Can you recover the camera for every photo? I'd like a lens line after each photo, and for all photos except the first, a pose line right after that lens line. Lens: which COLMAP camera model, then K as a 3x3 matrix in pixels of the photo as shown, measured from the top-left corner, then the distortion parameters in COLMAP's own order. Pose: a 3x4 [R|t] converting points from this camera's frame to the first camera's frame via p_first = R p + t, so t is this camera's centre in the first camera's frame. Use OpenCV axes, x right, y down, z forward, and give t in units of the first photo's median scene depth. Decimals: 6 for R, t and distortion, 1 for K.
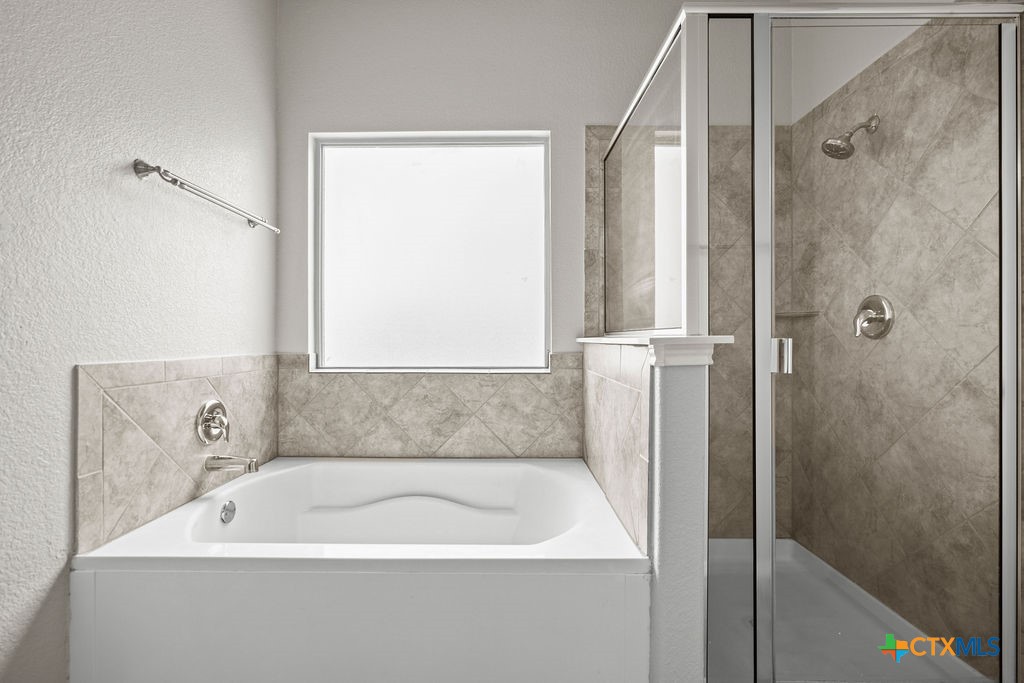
lens RADIAL K [[455.6, 0, 509.1], [0, 455.6, 333.1], [0, 0, 1]] dist [-0.000549, -0.000342]
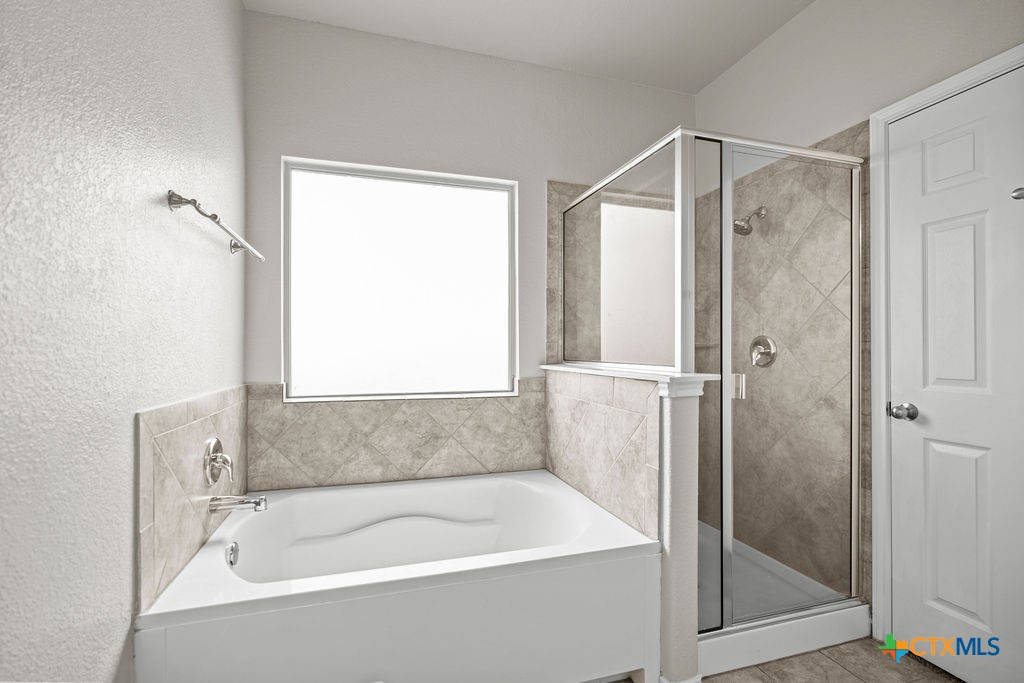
lens RADIAL K [[456.9, 0, 504.5], [0, 456.9, 342.4], [0, 0, 1]] dist [-0.001436, 0.000308]
pose [[0.954375, 0.004686, 0.298572, -0.356332], [-0.004646, 0.999989, -0.000846, -0.055882], [-0.298573, -0.000580, 0.954387, -0.092311]]
